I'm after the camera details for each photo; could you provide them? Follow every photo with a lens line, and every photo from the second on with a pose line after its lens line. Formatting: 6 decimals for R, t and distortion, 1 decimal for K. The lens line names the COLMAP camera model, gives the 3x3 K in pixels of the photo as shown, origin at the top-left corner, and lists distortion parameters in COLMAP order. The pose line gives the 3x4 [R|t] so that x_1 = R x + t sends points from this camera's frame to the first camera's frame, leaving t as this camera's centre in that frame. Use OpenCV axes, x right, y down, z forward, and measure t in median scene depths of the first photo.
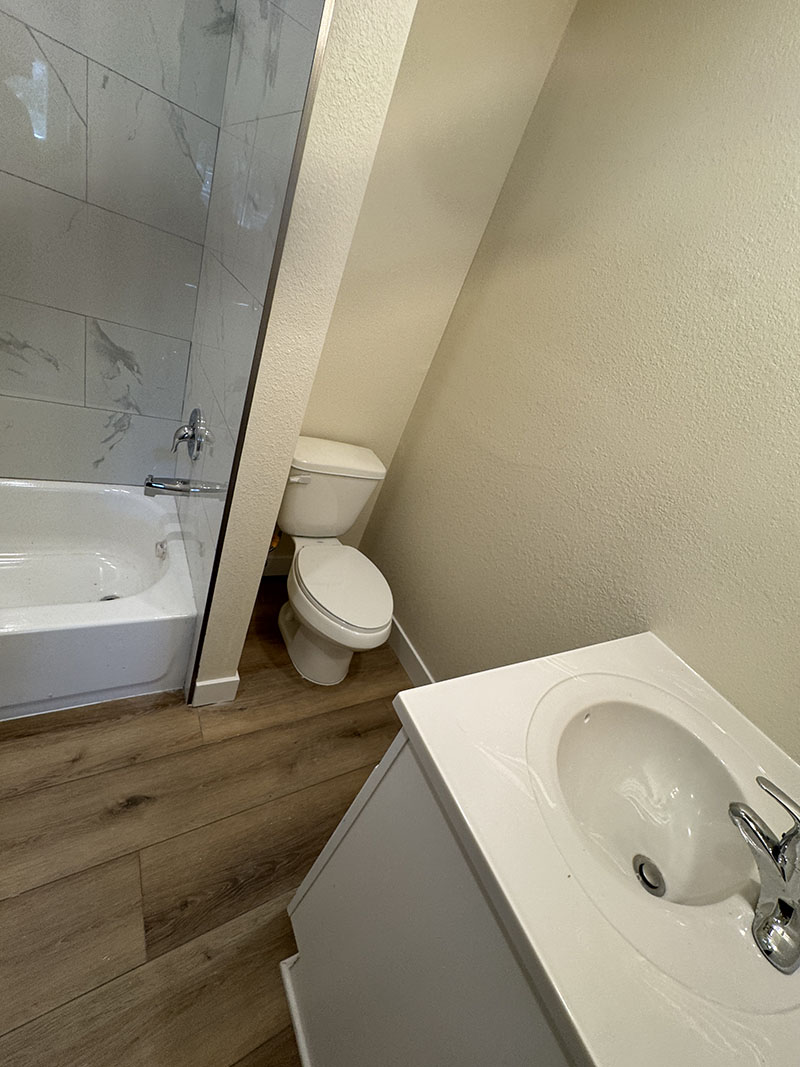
lens RADIAL K [[428.0, 0, 394.1], [0, 428.0, 536.9], [0, 0, 1]] dist [-0.001989, 0.002026]
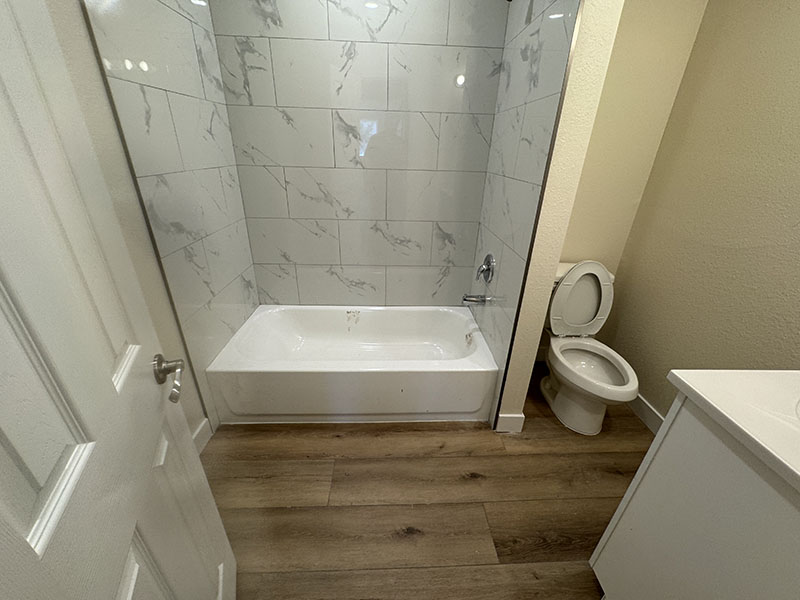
lens RADIAL K [[320.9, 0, 401.3], [0, 320.9, 303.5], [0, 0, 1]] dist [-0.001989, 0.002026]
pose [[0.843723, -0.114917, -0.524334, -0.085776], [0.013126, 0.980940, -0.193870, 0.156353], [0.536619, 0.156690, 0.829149, -0.278499]]
